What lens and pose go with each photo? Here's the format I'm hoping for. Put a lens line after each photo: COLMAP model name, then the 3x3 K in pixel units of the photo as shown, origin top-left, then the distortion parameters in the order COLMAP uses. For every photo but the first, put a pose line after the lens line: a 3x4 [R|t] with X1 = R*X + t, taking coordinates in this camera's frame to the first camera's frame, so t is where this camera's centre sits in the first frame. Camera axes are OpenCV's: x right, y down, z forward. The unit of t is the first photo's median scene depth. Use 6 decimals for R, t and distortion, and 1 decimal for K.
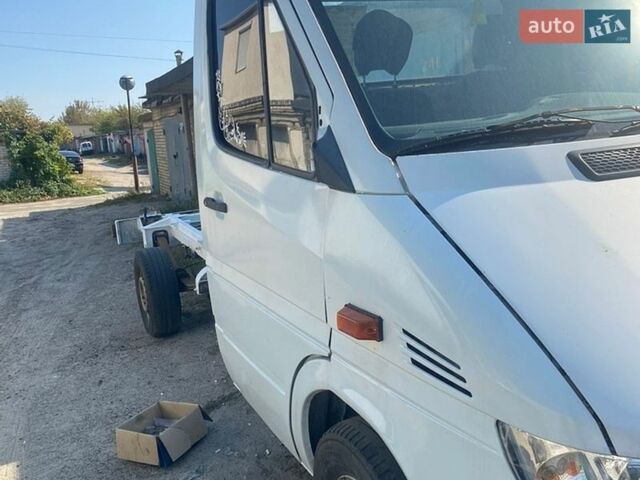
lens RADIAL K [[630.9, 0, 320.0], [0, 630.9, 240.0], [0, 0, 1]] dist [0.152722, -0.363196]
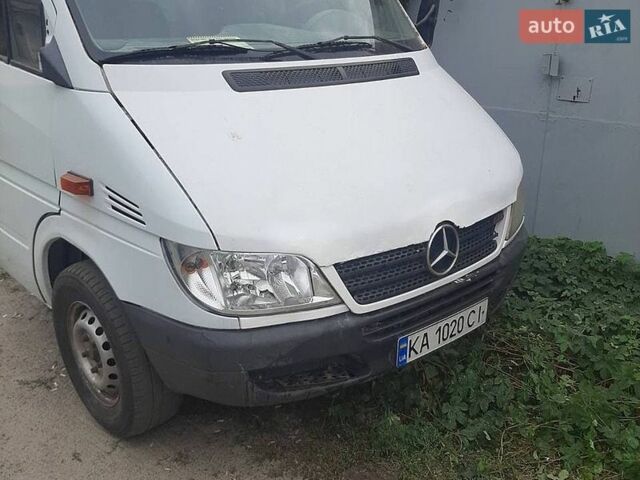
lens RADIAL K [[630.9, 0, 320.0], [0, 630.9, 240.0], [0, 0, 1]] dist [0.152722, -0.363196]
pose [[0.944618, -0.021156, 0.327489, 0.098883], [-0.028290, 0.988956, 0.145487, 0.030600], [-0.326950, -0.146694, 0.933587, -0.499949]]
